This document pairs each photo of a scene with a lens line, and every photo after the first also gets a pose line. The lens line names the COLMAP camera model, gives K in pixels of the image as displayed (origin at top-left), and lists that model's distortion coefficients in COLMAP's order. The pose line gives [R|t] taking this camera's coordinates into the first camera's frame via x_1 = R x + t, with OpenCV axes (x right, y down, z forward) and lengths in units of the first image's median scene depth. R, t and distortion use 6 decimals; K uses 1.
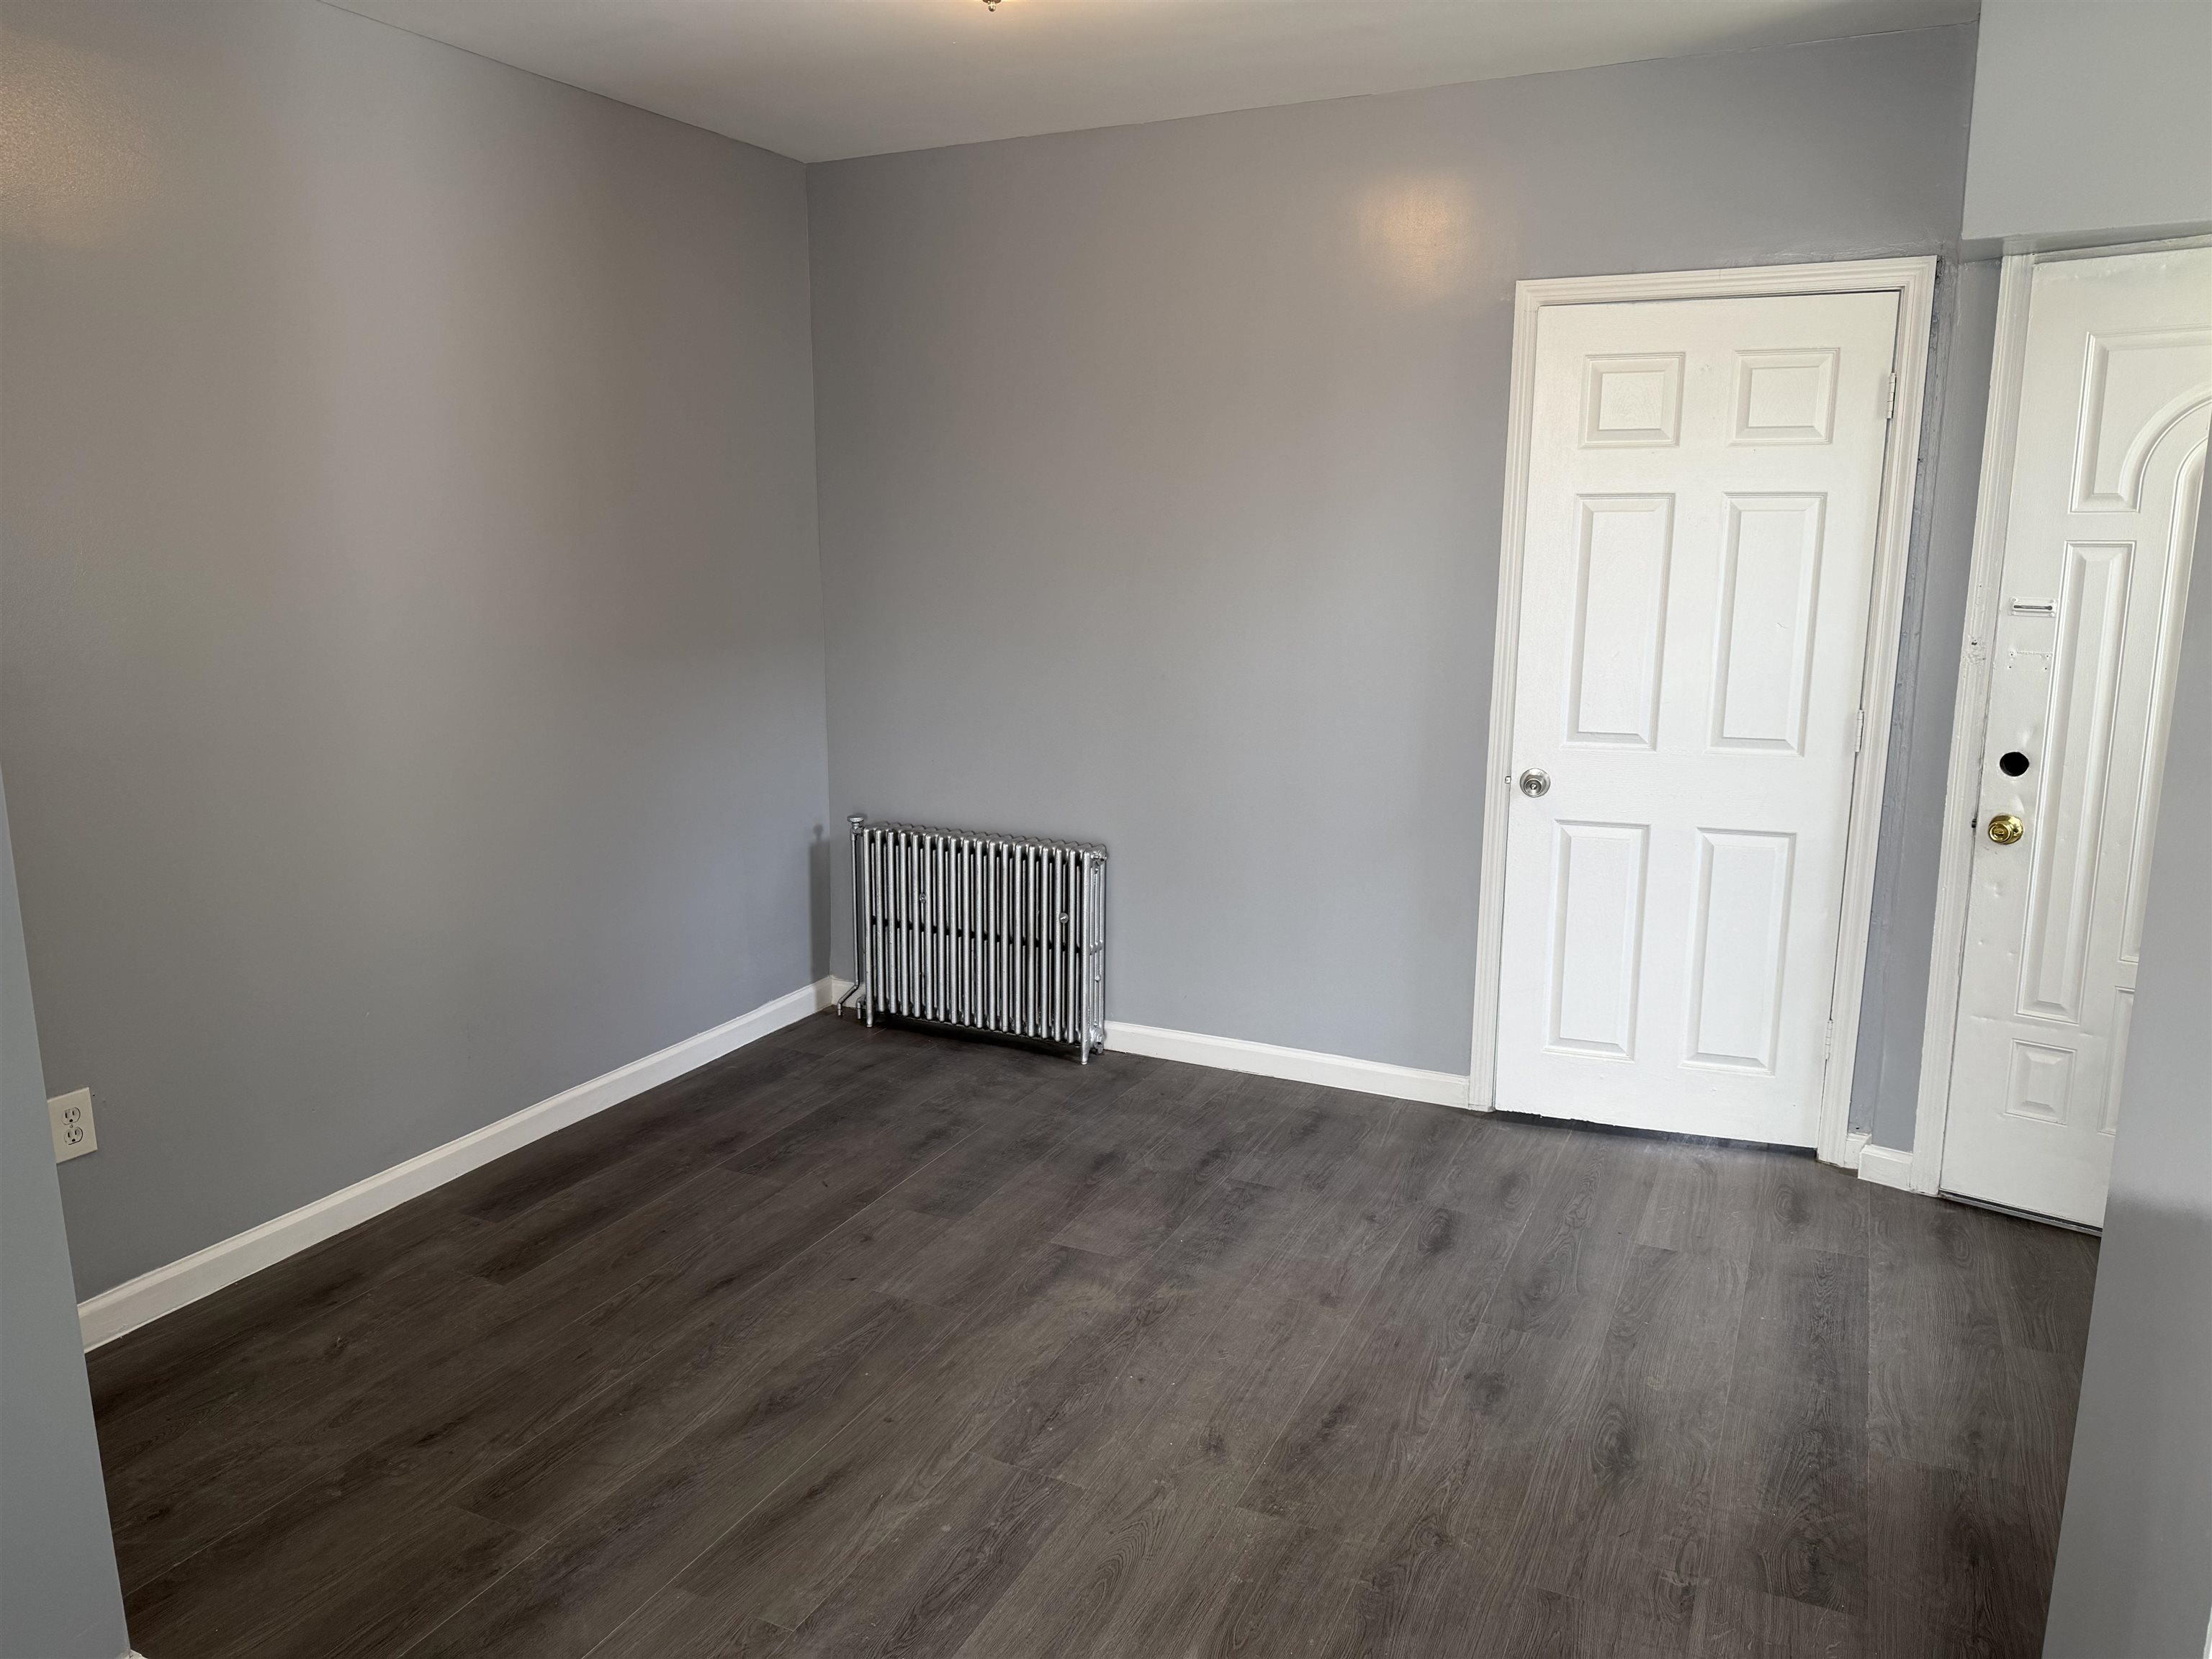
lens RADIAL K [[1546.5, 0, 1126.3], [0, 1546.5, 815.4], [0, 0, 1]] dist [0.051434, -0.067119]
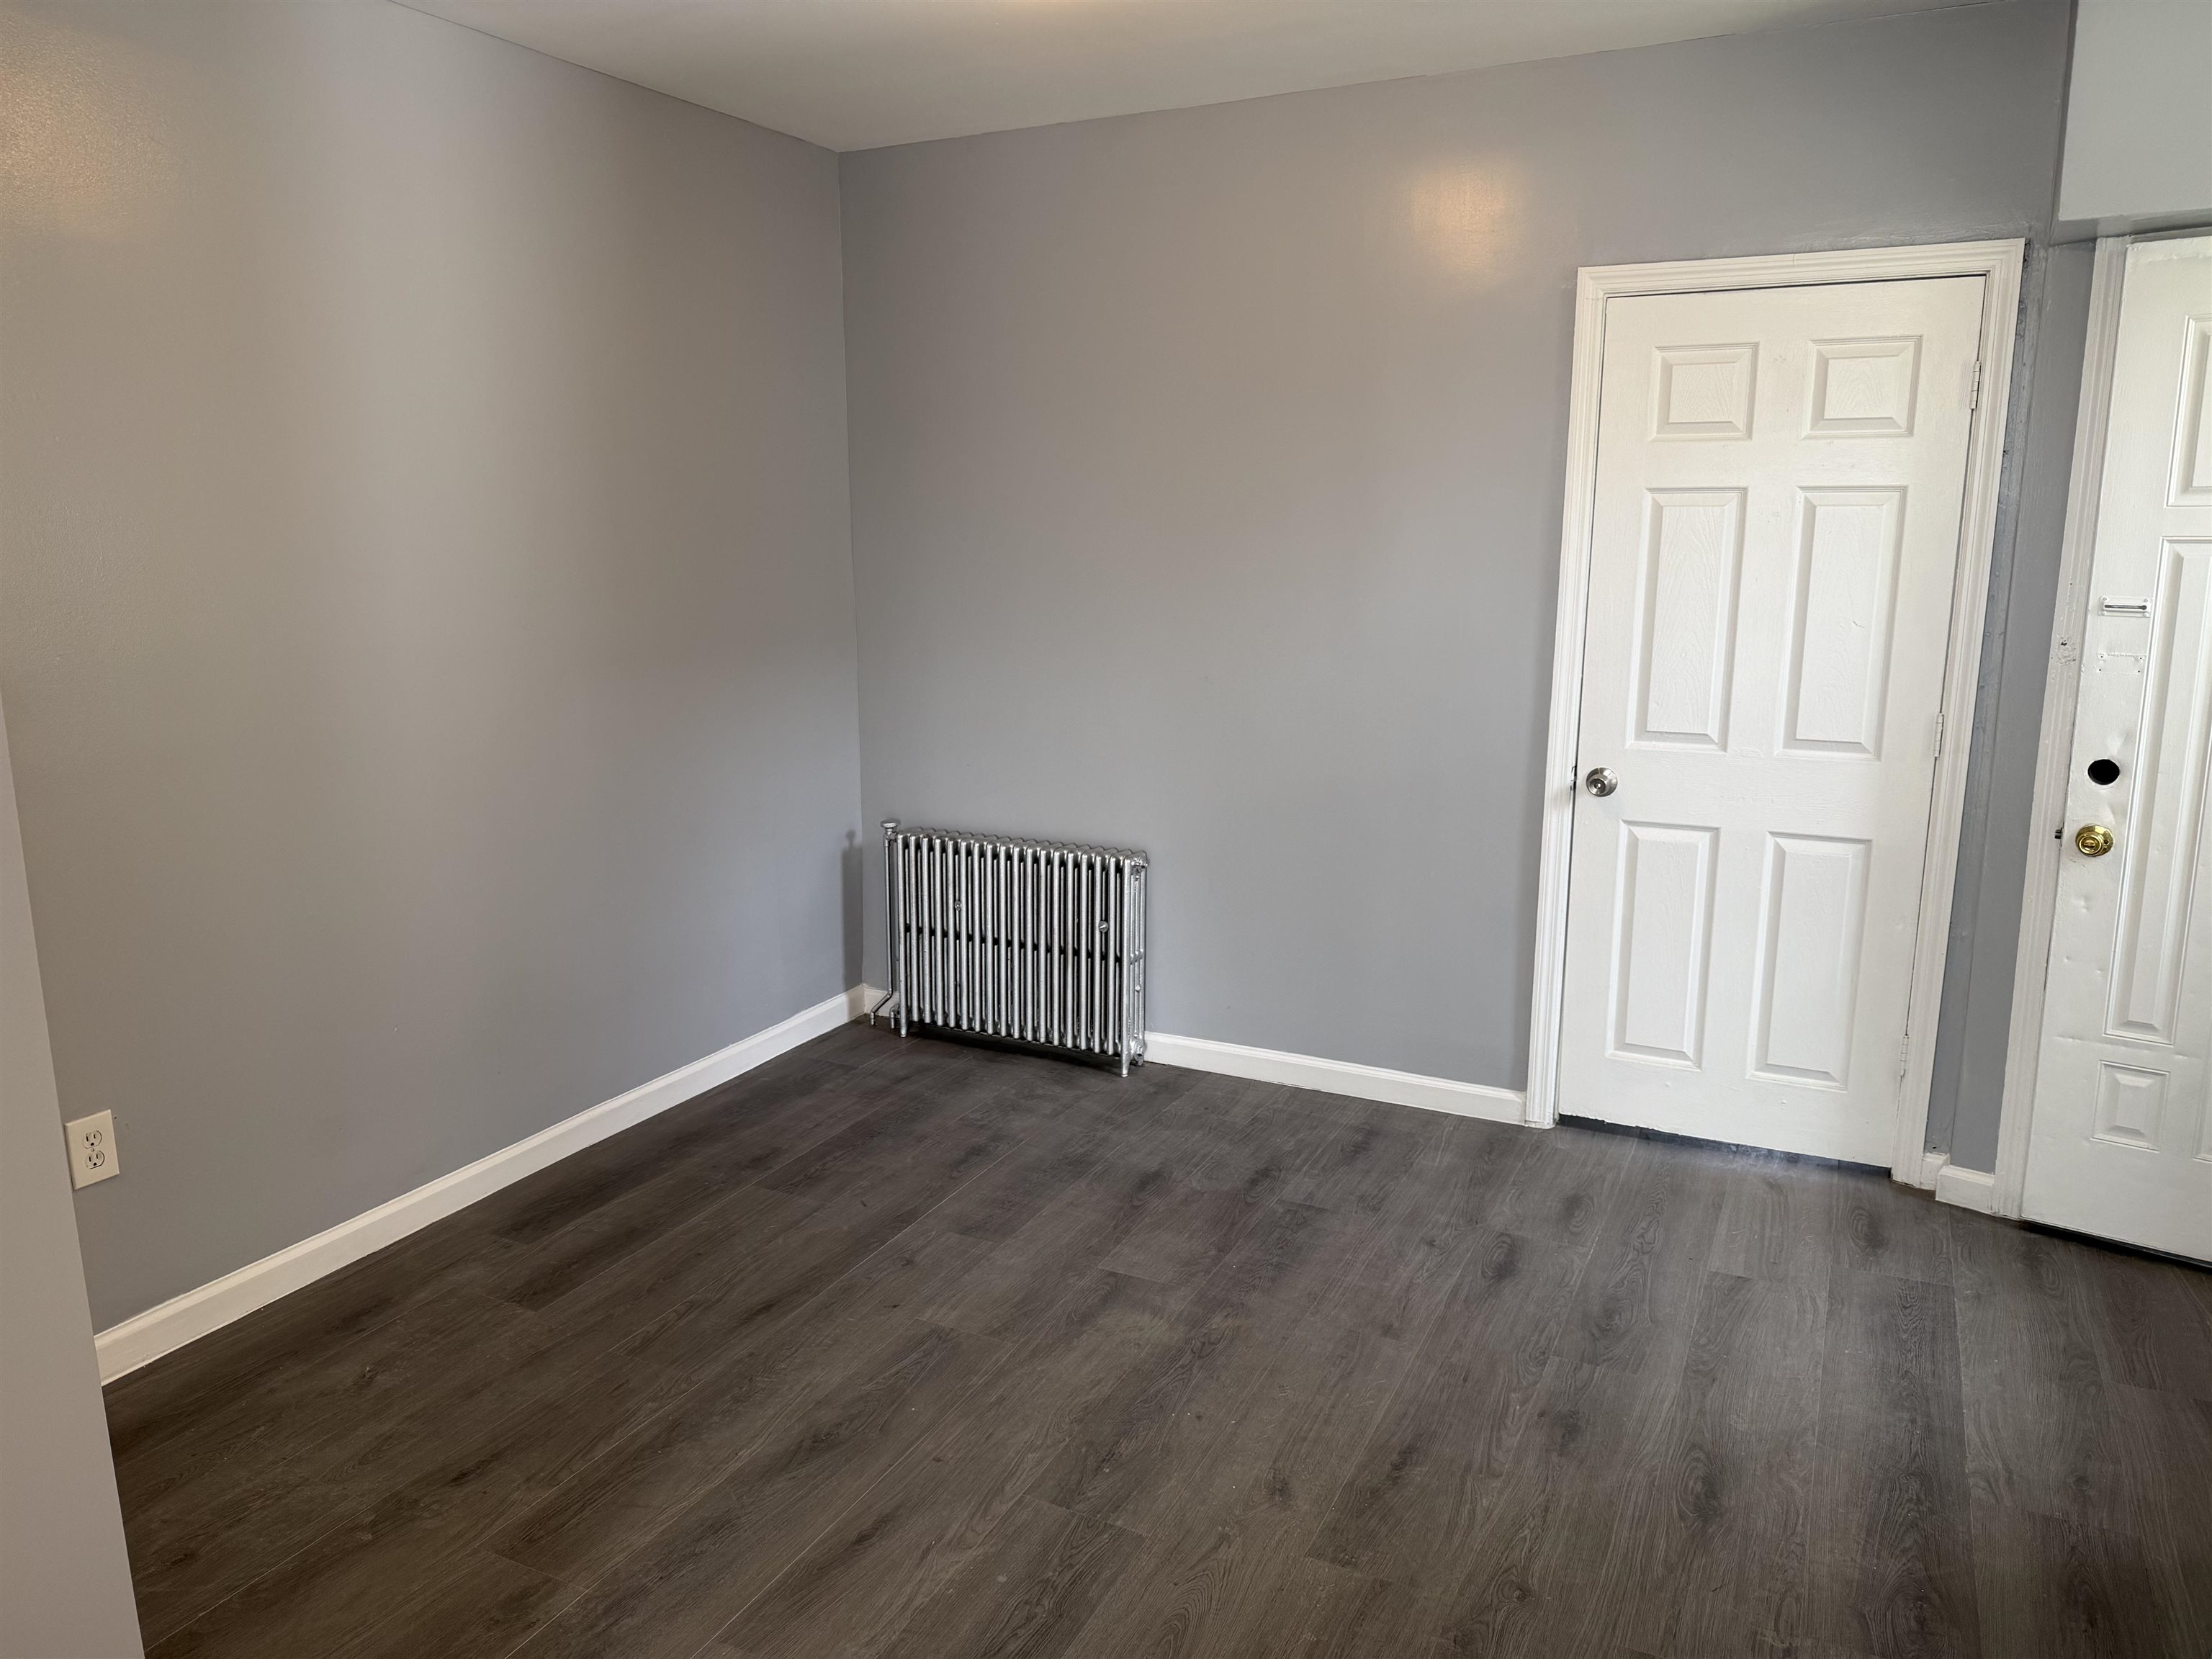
lens RADIAL K [[1546.5, 0, 1119.8], [0, 1546.5, 813.9], [0, 0, 1]] dist [0.051434, -0.067119]
pose [[0.999893, -0.001213, -0.014570, -0.021038], [0.001243, 0.999997, 0.002106, -0.008778], [0.014567, -0.002124, 0.999892, 0.035348]]
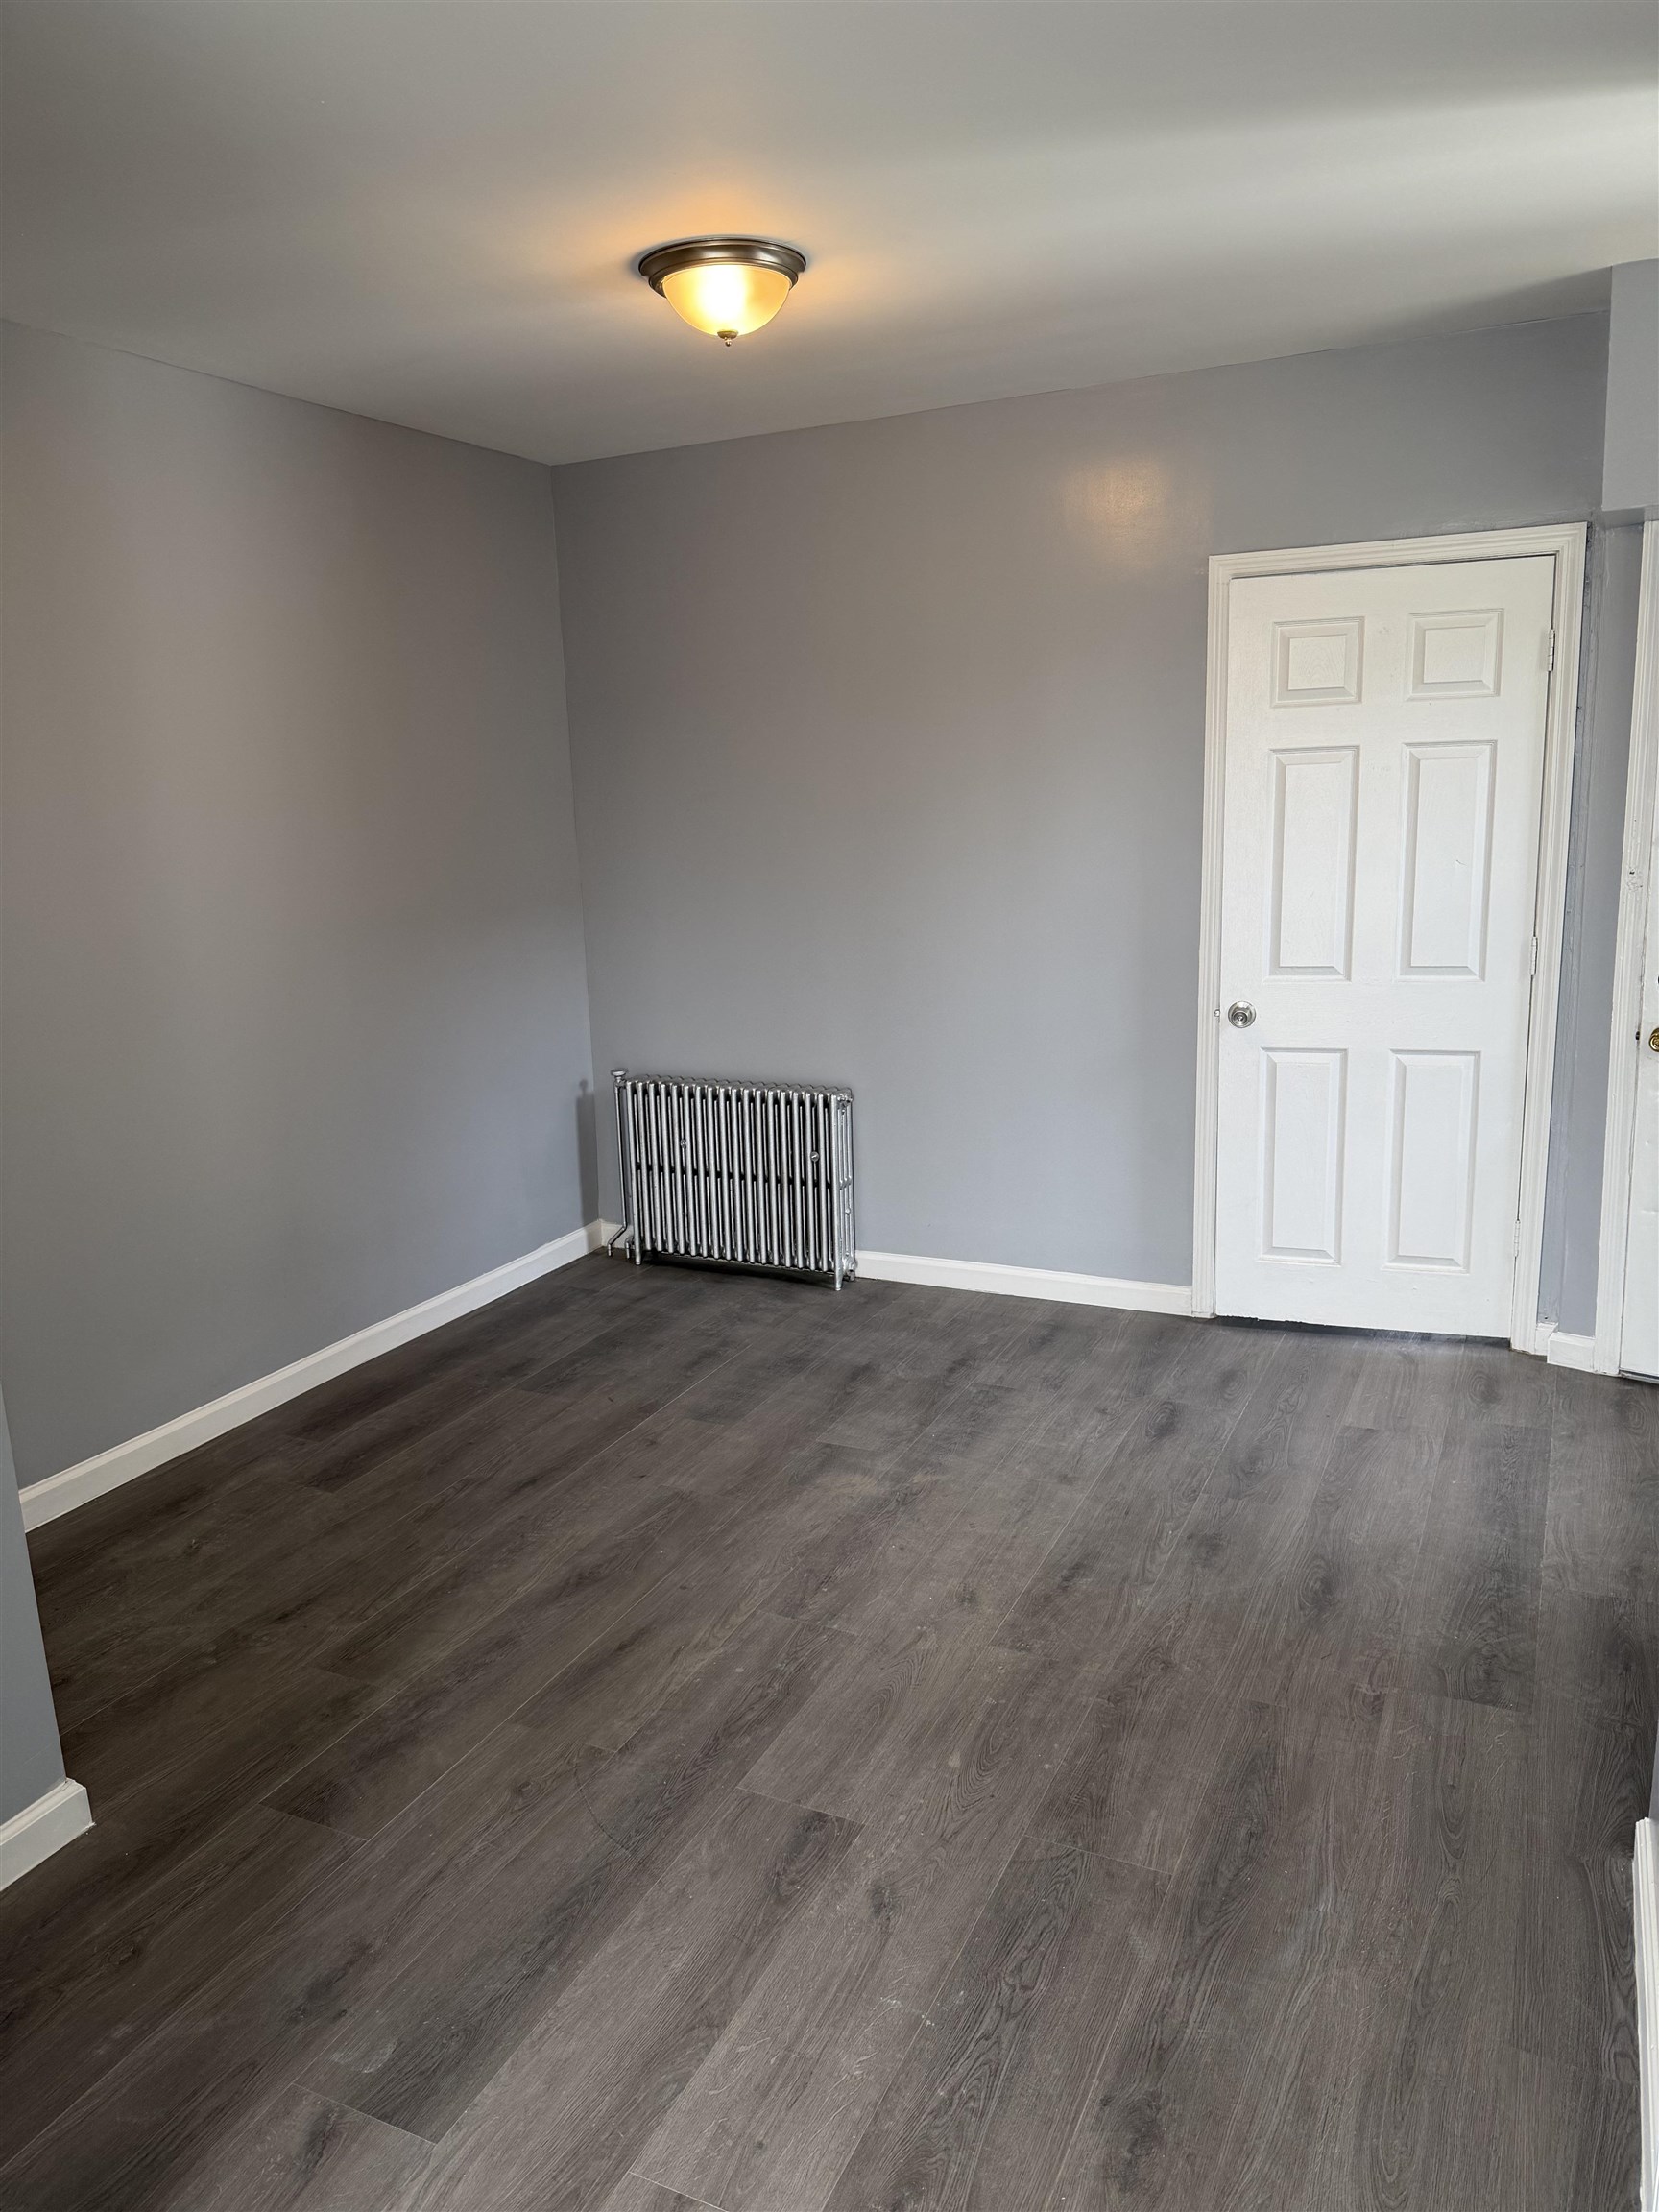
lens RADIAL K [[1546.5, 0, 851.1], [0, 1546.5, 1093.0], [0, 0, 1]] dist [0.051434, -0.067119]
pose [[0.999321, -0.035855, -0.008513, -0.005226], [0.035968, 0.999261, 0.013520, 0.010753], [0.008022, -0.013817, 0.999872, -0.110333]]
